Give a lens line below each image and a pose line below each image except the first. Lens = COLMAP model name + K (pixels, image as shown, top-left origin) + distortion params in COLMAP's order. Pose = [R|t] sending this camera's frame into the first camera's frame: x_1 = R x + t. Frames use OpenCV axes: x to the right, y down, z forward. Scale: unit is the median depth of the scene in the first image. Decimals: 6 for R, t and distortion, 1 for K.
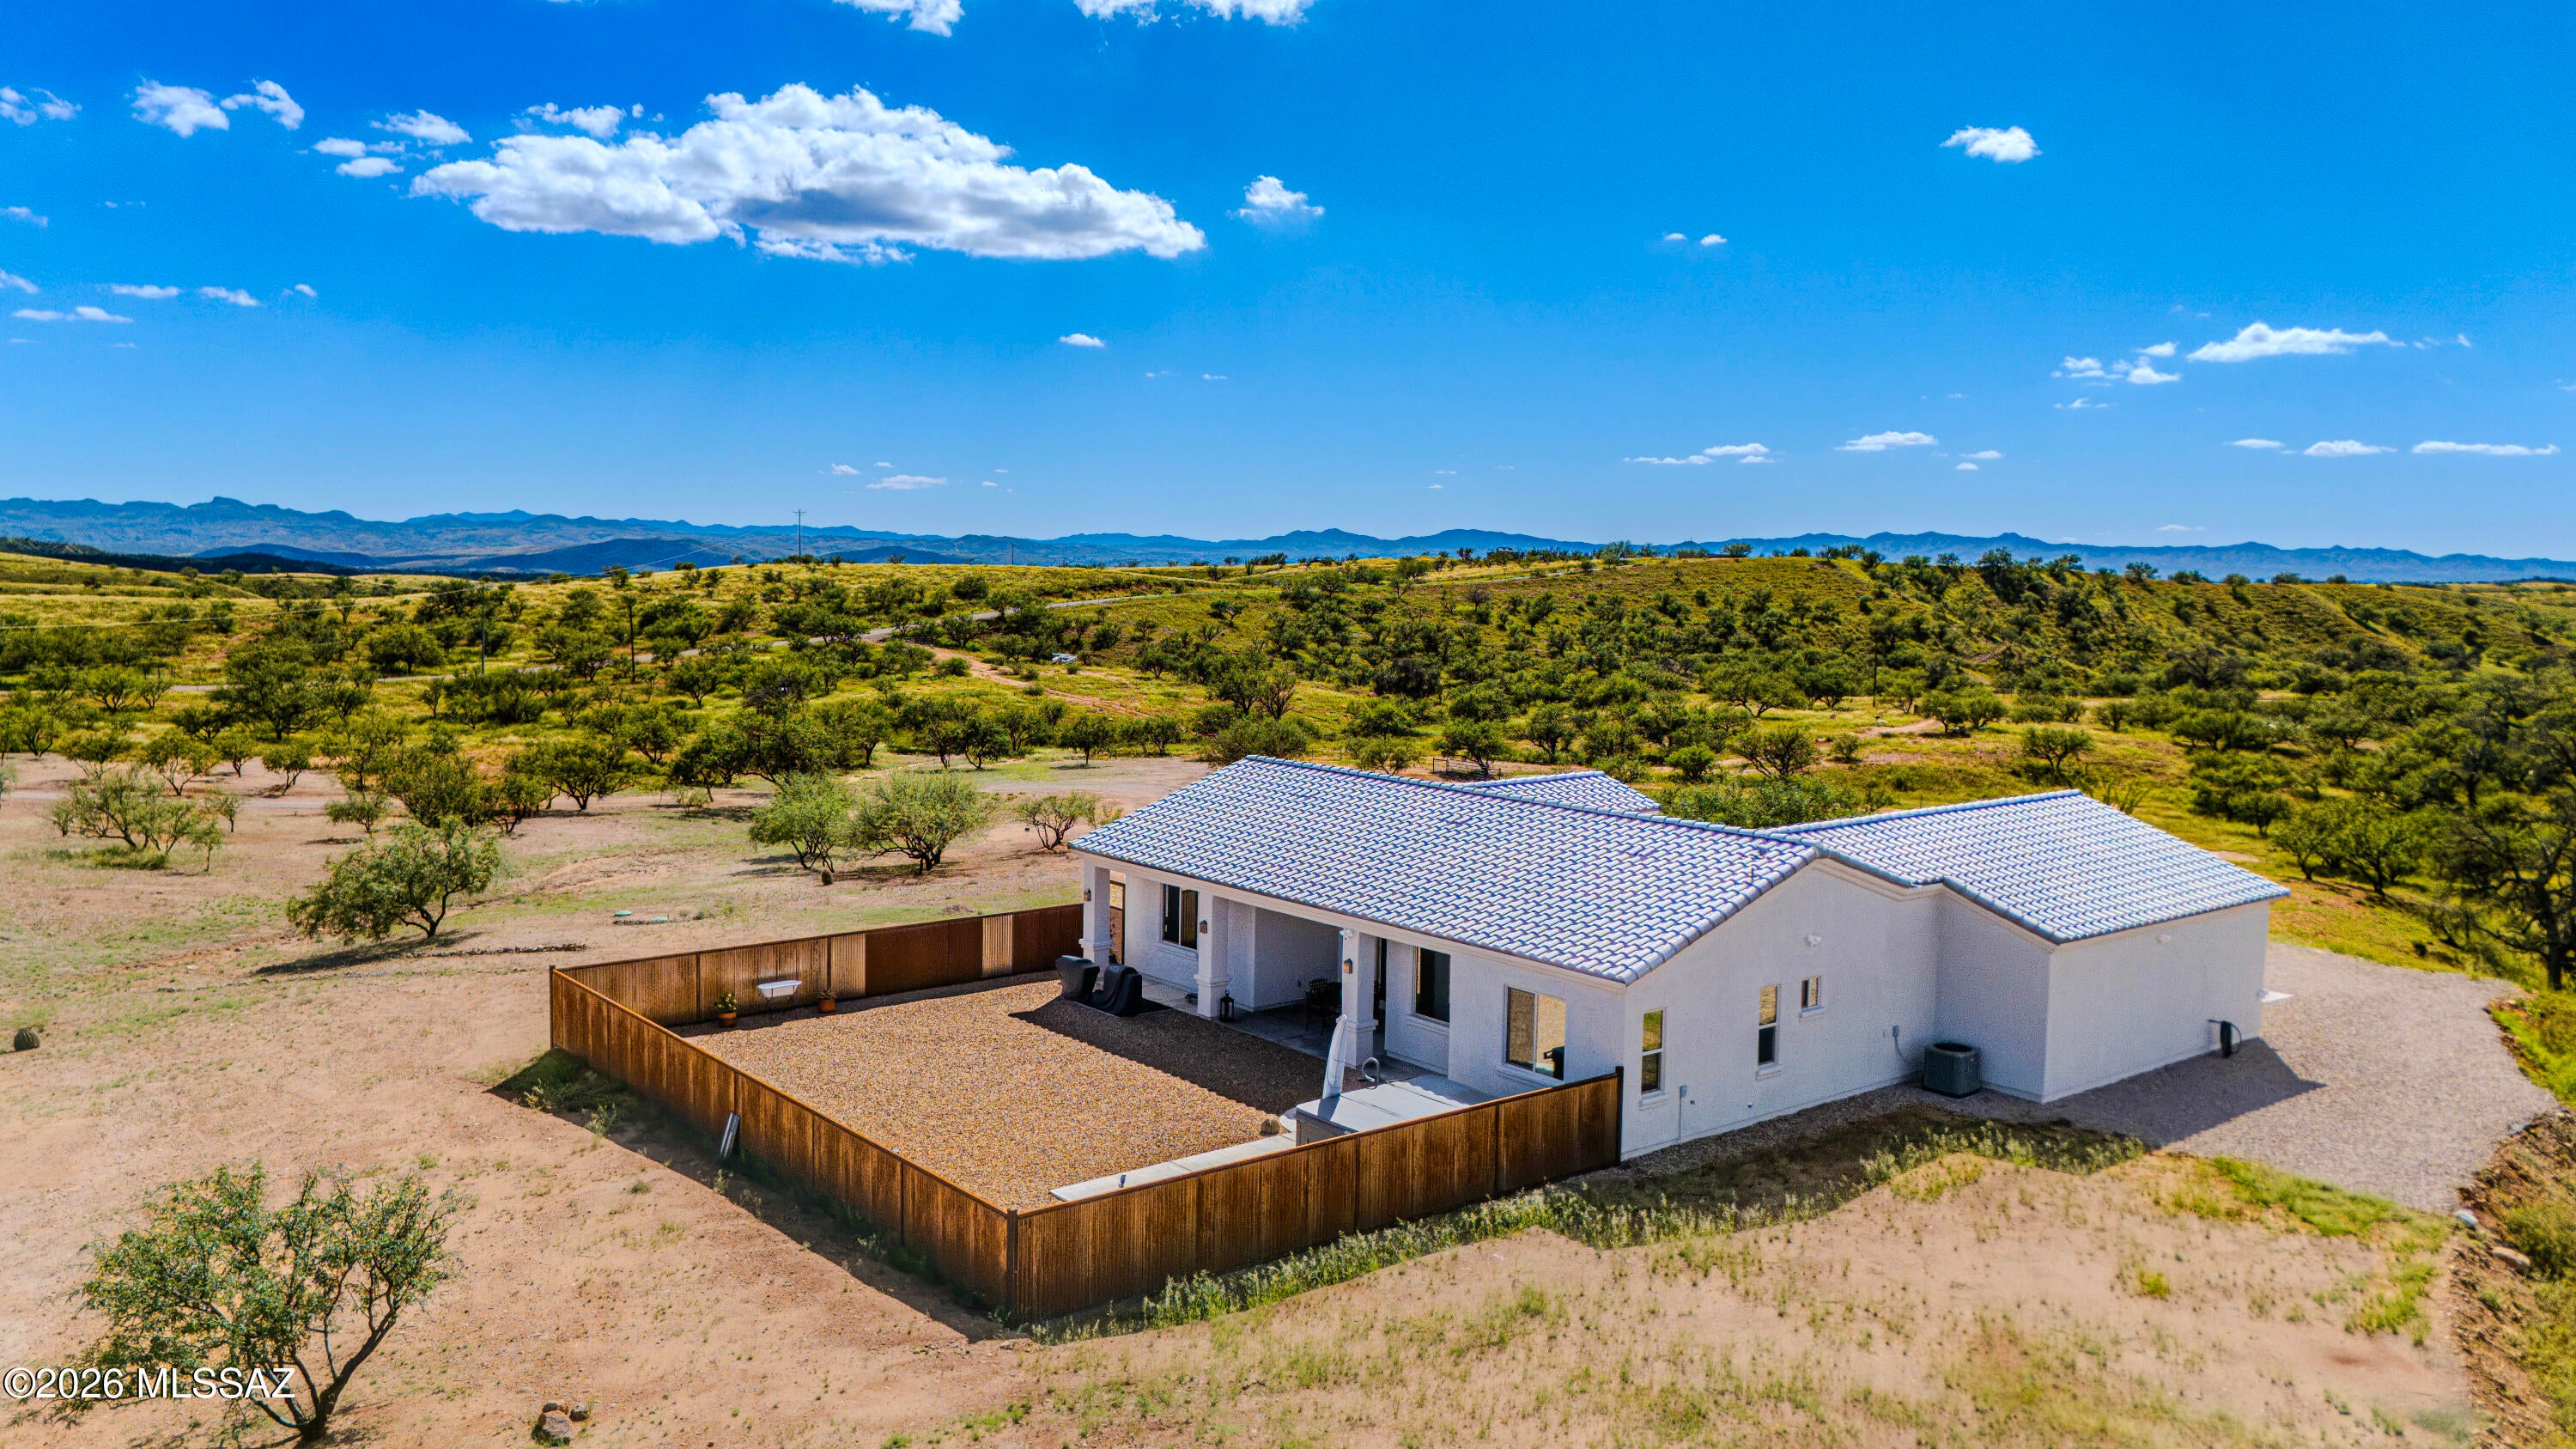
lens RADIAL K [[1904.7, 0, 1288.0], [0, 1904.7, 724.5], [0, 0, 1]] dist [0.084911, -0.093966]
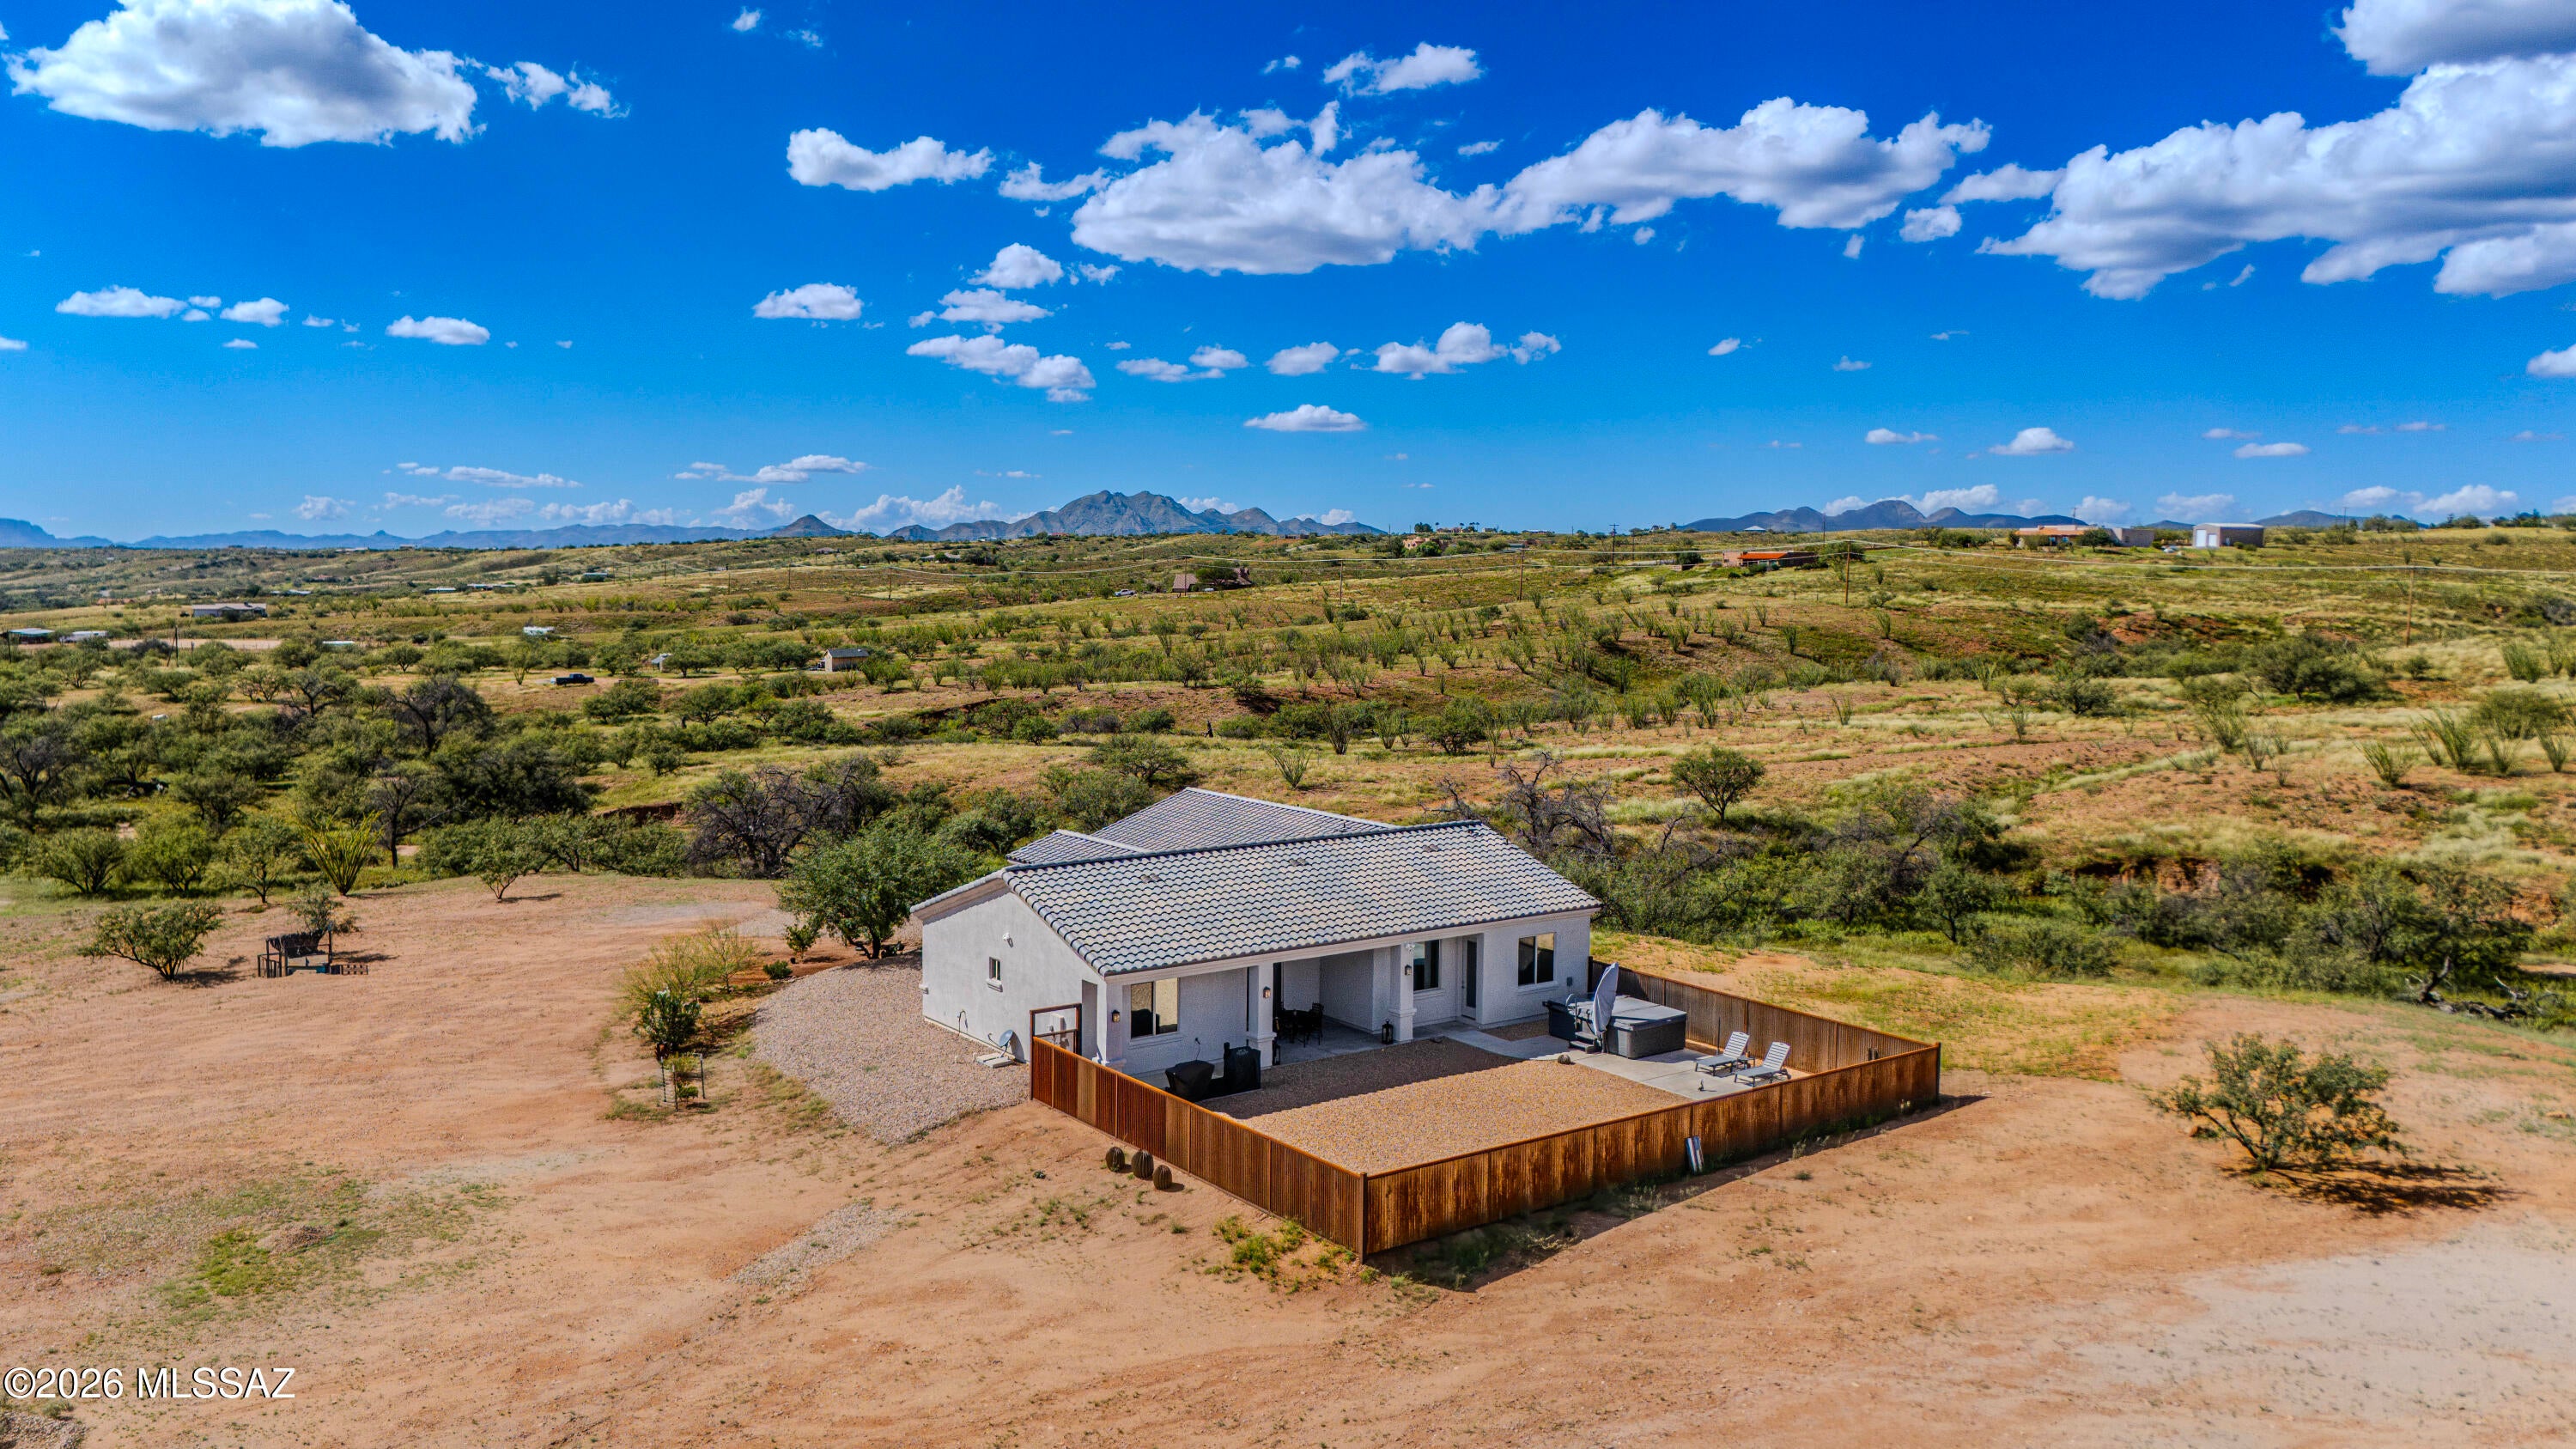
lens RADIAL K [[1904.7, 0, 1288.0], [0, 1904.7, 724.5], [0, 0, 1]] dist [0.084911, -0.093966]
pose [[0.042867, -0.104101, 0.993642, -0.112075], [0.079144, 0.991785, 0.100492, -0.016641], [-0.995941, 0.074333, 0.050754, 0.083953]]
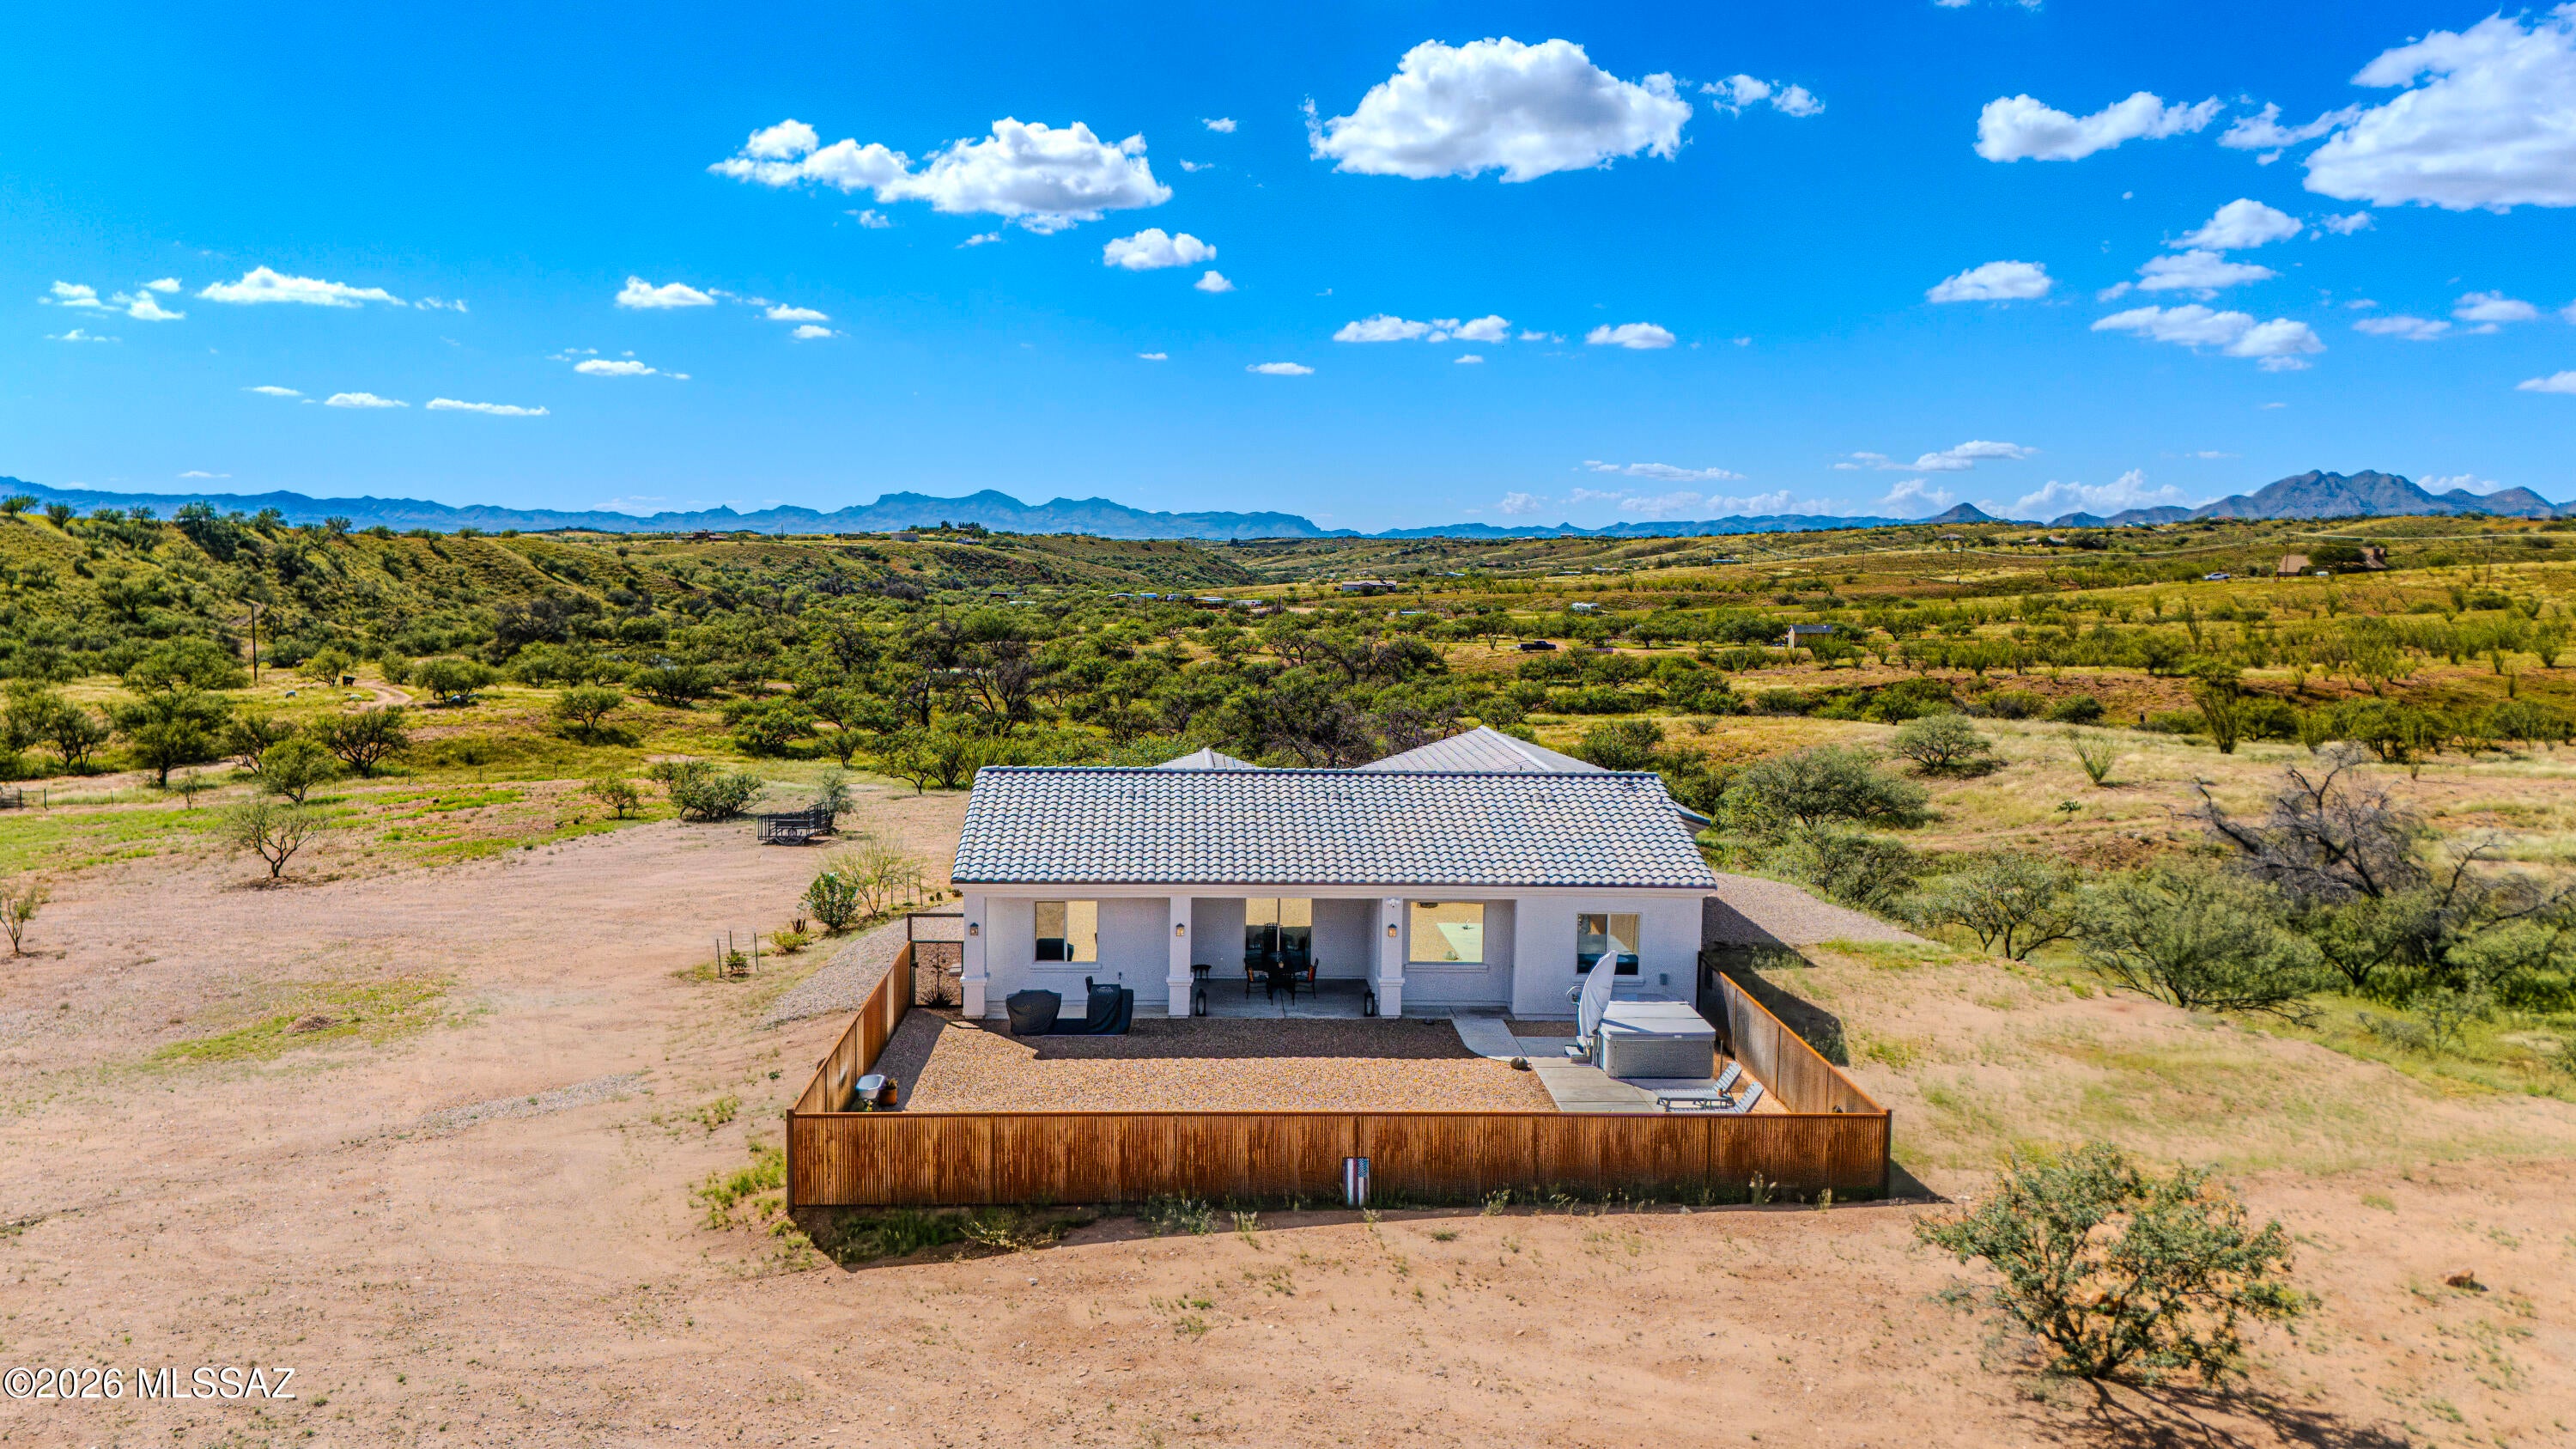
lens RADIAL K [[1915.2, 0, 1285.6], [0, 1915.2, 746.3], [0, 0, 1]] dist [0.031409, -0.002118]
pose [[0.589488, -0.098164, 0.801791, -0.076220], [0.068153, 0.995093, 0.071723, -0.005789], [-0.804897, 0.012365, 0.593286, 0.031256]]
